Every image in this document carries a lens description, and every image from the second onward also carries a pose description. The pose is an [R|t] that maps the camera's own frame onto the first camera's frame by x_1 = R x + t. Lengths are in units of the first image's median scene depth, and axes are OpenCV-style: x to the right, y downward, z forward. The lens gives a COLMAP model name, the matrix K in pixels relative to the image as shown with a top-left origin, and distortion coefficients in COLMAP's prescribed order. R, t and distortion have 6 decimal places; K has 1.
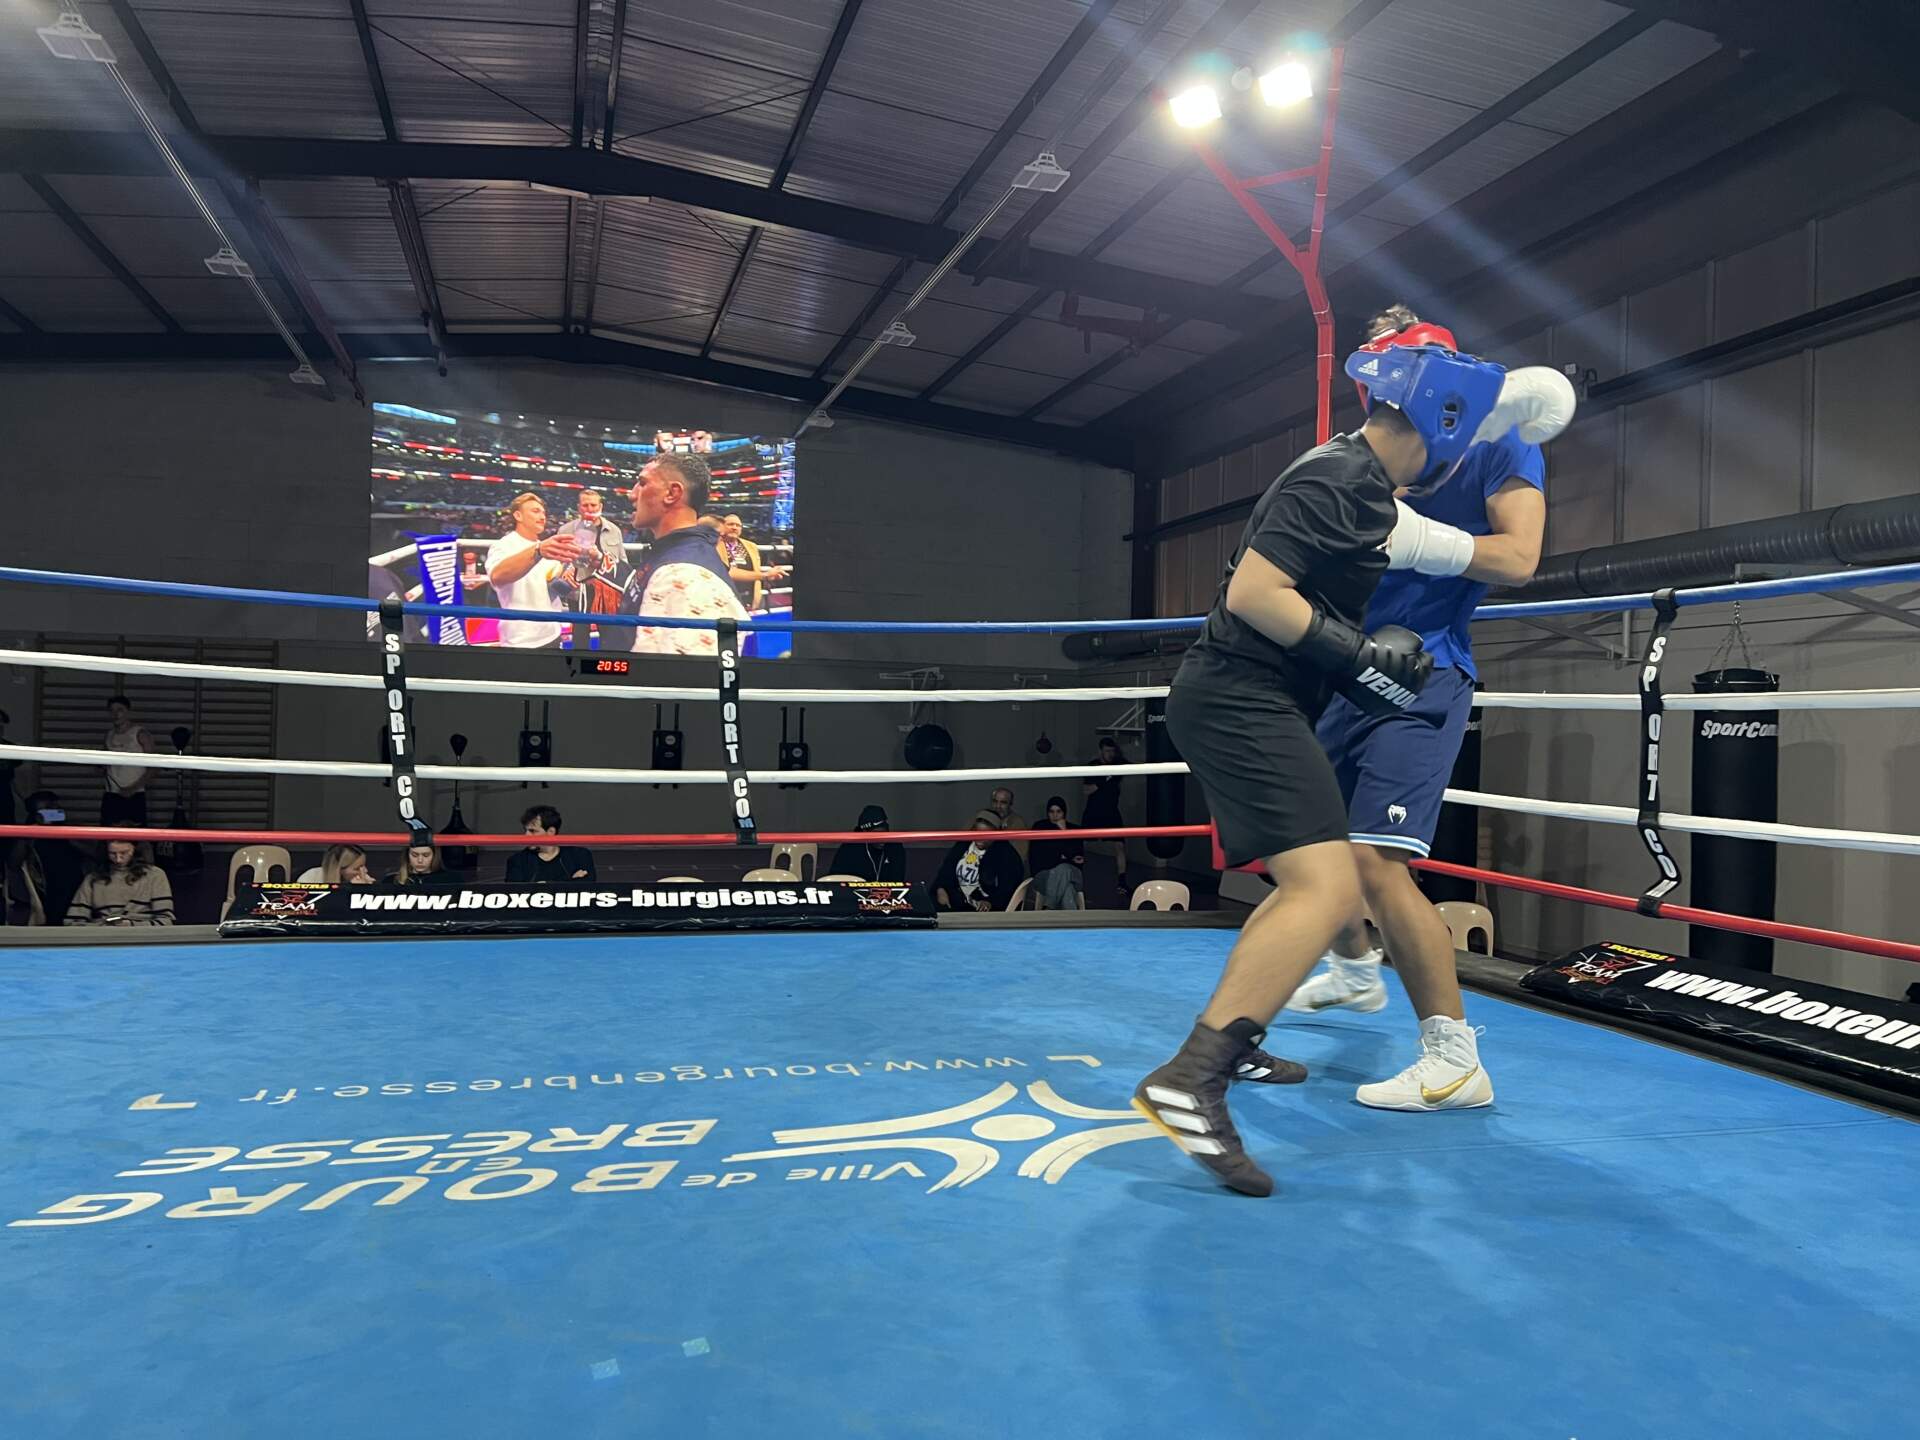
lens RADIAL K [[1439.2, 0, 954.9], [0, 1439.2, 720.8], [0, 0, 1]] dist [0.050582, -0.053042]
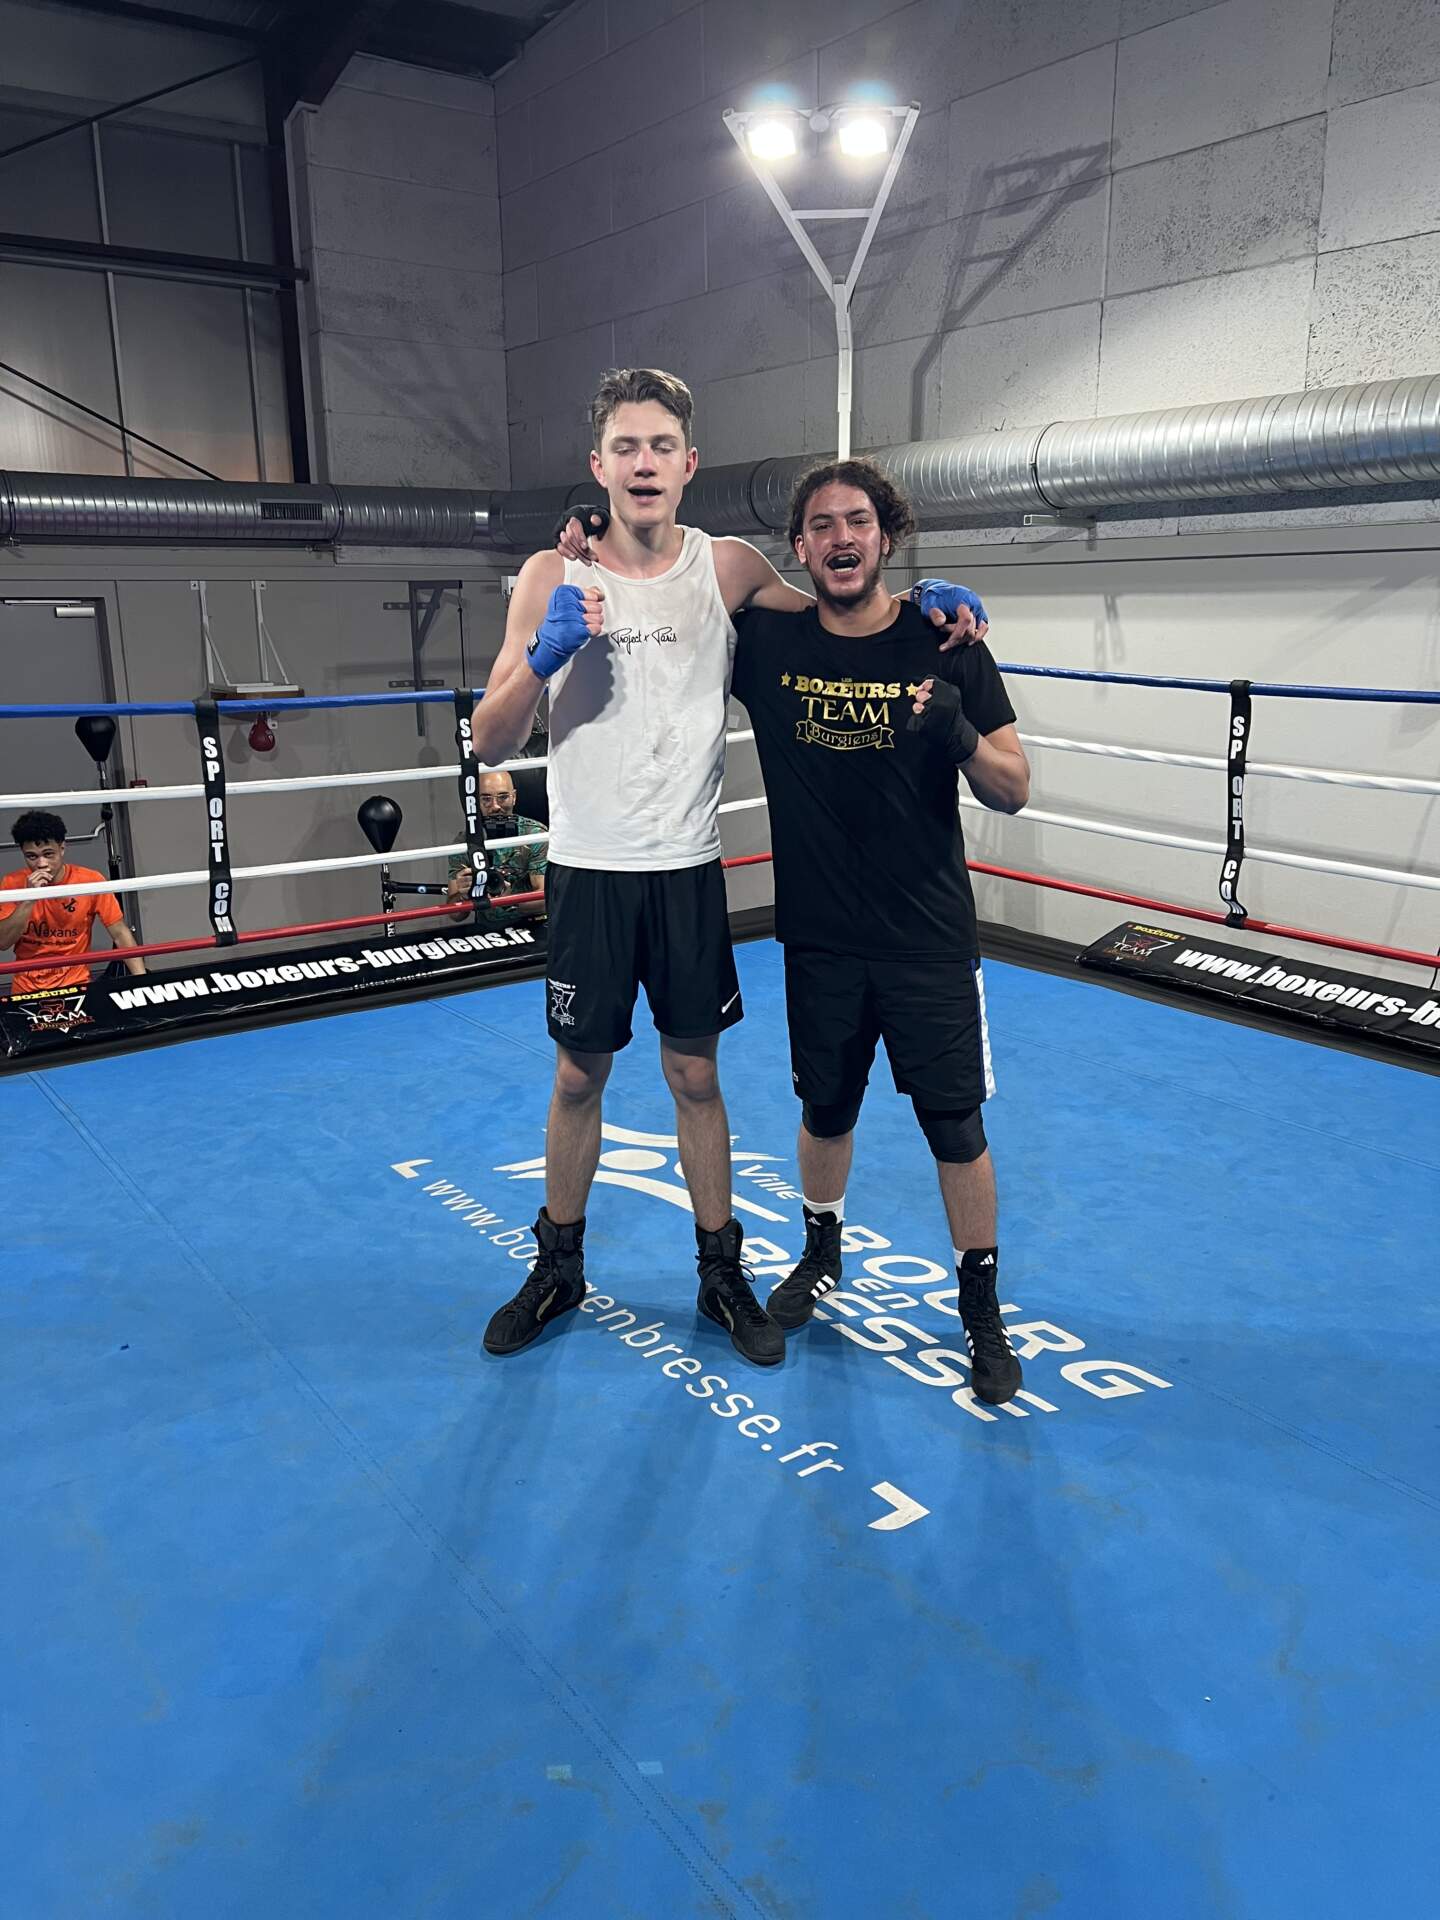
lens RADIAL K [[1439.2, 0, 728.7], [0, 1439.2, 953.2], [0, 0, 1]] dist [0.050582, -0.053042]
pose [[-0.359768, -0.245286, 0.900223, -1.080921], [-0.010143, 0.965798, 0.259099, -0.253692], [-0.932987, 0.084084, -0.349951, 1.224208]]
